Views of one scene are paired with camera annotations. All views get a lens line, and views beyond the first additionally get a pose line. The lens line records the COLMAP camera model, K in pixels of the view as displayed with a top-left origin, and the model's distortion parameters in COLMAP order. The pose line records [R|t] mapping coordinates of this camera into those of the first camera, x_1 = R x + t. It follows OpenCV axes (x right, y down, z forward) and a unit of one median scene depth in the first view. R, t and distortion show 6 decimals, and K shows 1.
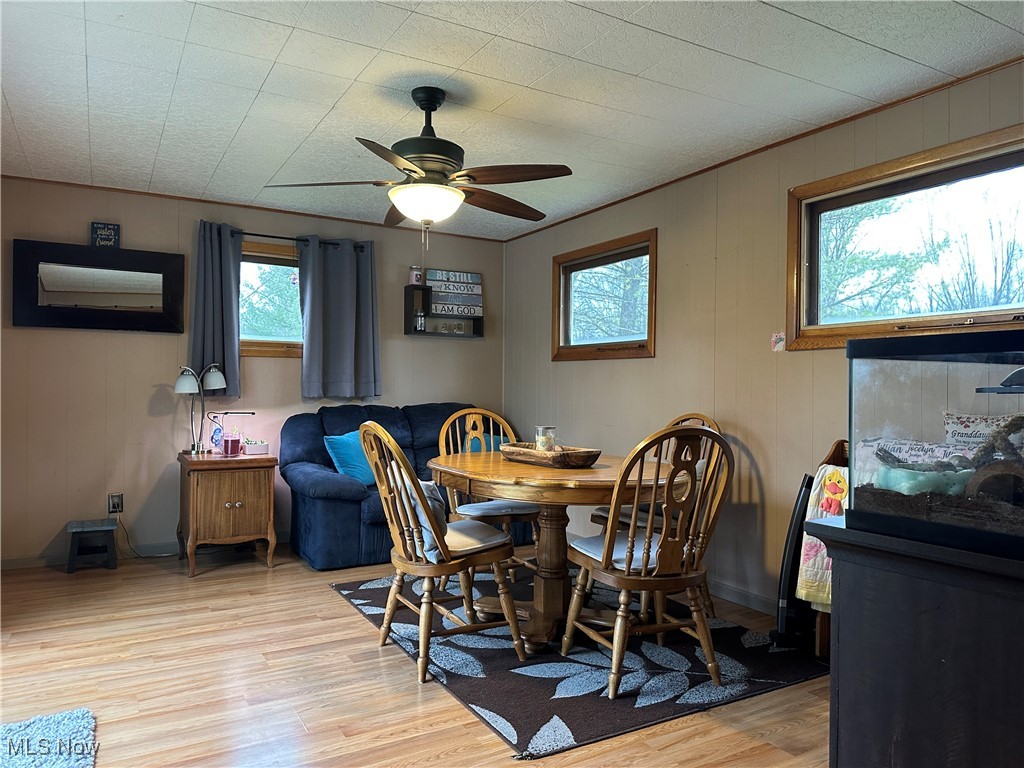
lens RADIAL K [[717.3, 0, 512.7], [0, 717.3, 389.1], [0, 0, 1]] dist [0.060471, -0.079607]
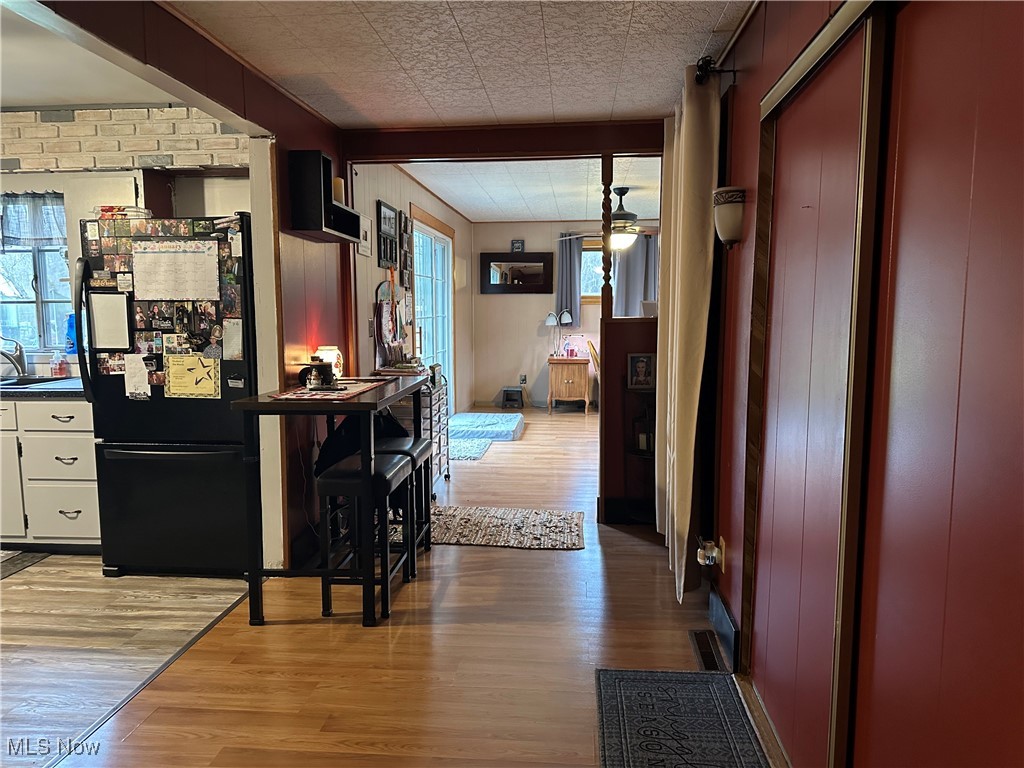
lens RADIAL K [[717.3, 0, 514.4], [0, 717.3, 386.0], [0, 0, 1]] dist [0.060471, -0.079607]
pose [[0.816771, 0.054114, -0.574418, 0.730112], [0.008559, 0.994346, 0.105845, -0.045203], [0.576898, -0.091368, 0.811690, -0.807673]]
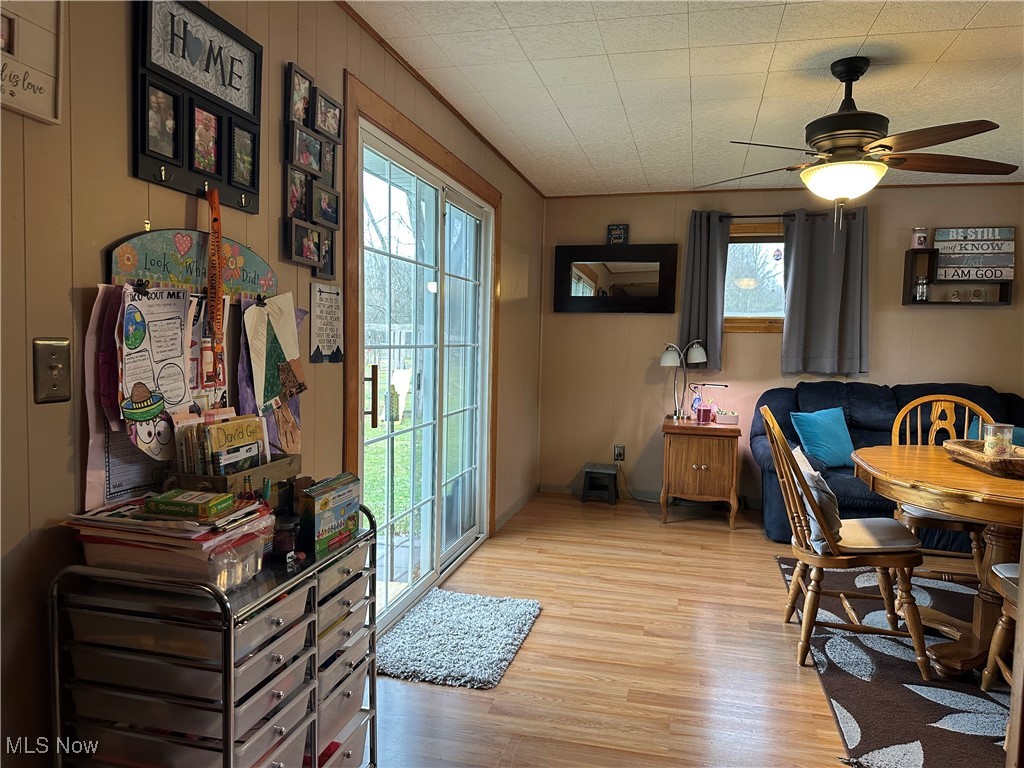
lens RADIAL K [[717.3, 0, 512.1], [0, 717.3, 395.8], [0, 0, 1]] dist [0.060471, -0.079607]
pose [[0.716331, 0.060030, -0.695173, 0.205029], [-0.013526, 0.997300, 0.072182, -0.031948], [0.697629, -0.042303, 0.715209, -0.000423]]
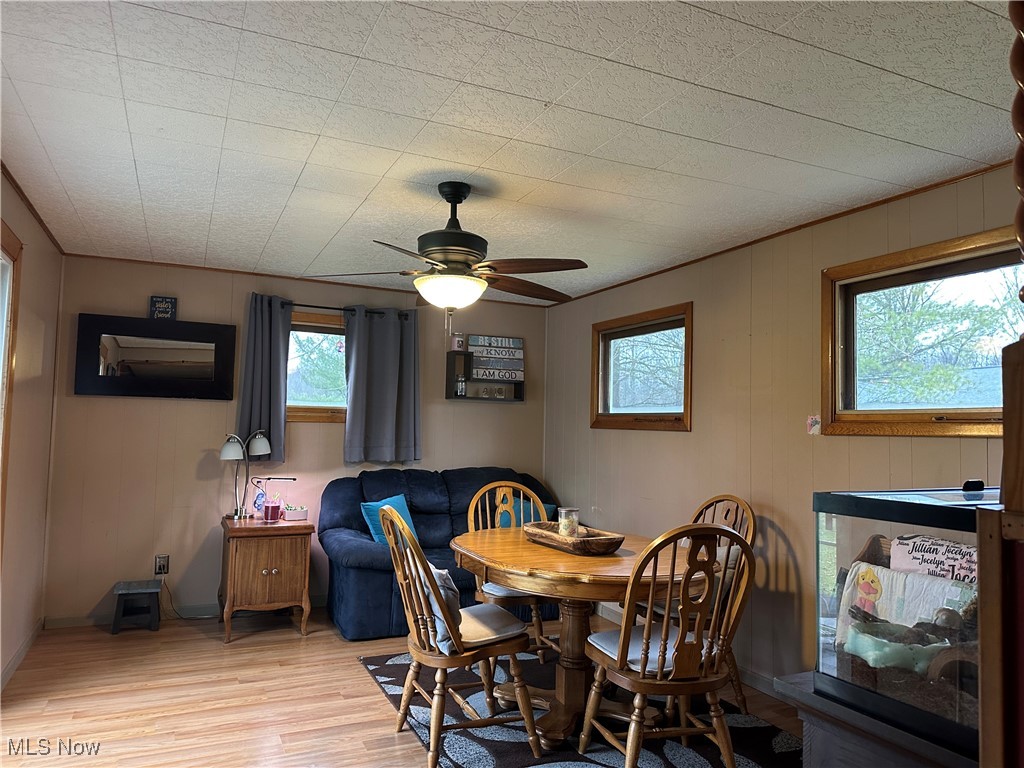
lens RADIAL K [[717.3, 0, 515.6], [0, 717.3, 387.2], [0, 0, 1]] dist [0.060471, -0.079607]
pose [[0.996258, 0.009445, -0.085908, 0.051189], [-0.014529, 0.998167, -0.058758, -0.051461], [0.085196, 0.059786, 0.994569, -0.000890]]
